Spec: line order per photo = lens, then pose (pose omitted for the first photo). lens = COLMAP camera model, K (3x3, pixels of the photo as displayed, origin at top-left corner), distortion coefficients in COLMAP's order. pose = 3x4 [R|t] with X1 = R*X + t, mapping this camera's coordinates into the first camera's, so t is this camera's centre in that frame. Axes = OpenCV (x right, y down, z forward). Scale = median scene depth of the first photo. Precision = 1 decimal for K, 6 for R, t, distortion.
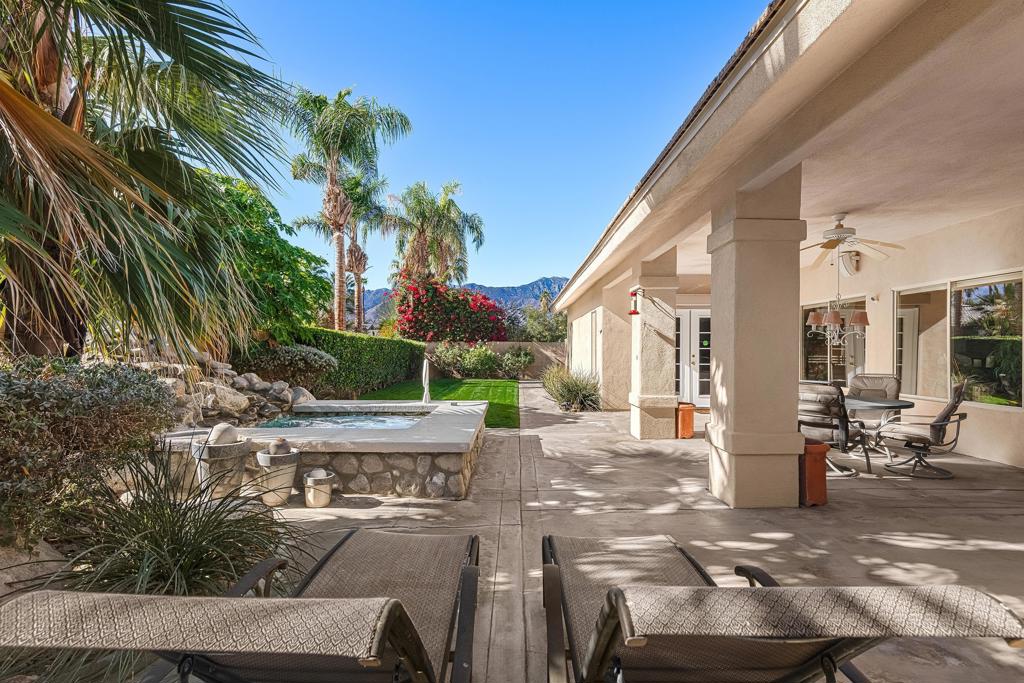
lens RADIAL K [[488.2, 0, 510.0], [0, 488.2, 341.1], [0, 0, 1]] dist [-0.001442, -0.000856]
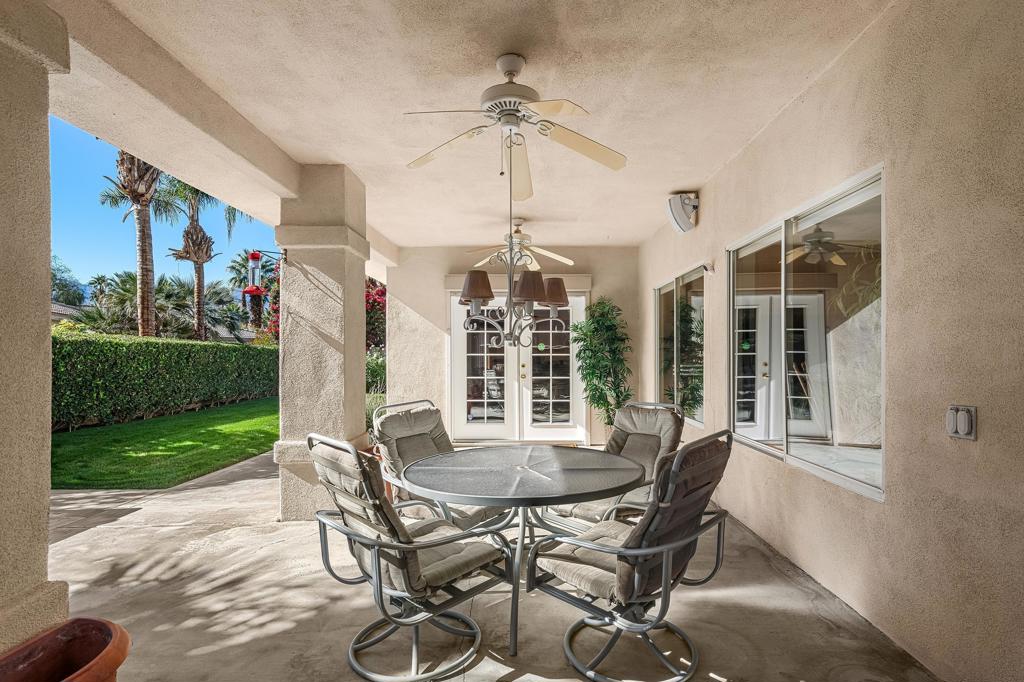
lens RADIAL K [[527.6, 0, 514.3], [0, 527.6, 348.5], [0, 0, 1]] dist [-0.001403, -0.000242]
pose [[0.999647, -0.004590, 0.026167, 0.447347], [0.004532, 0.999987, 0.002284, 0.005616], [-0.026177, -0.002165, 0.999655, 0.339413]]
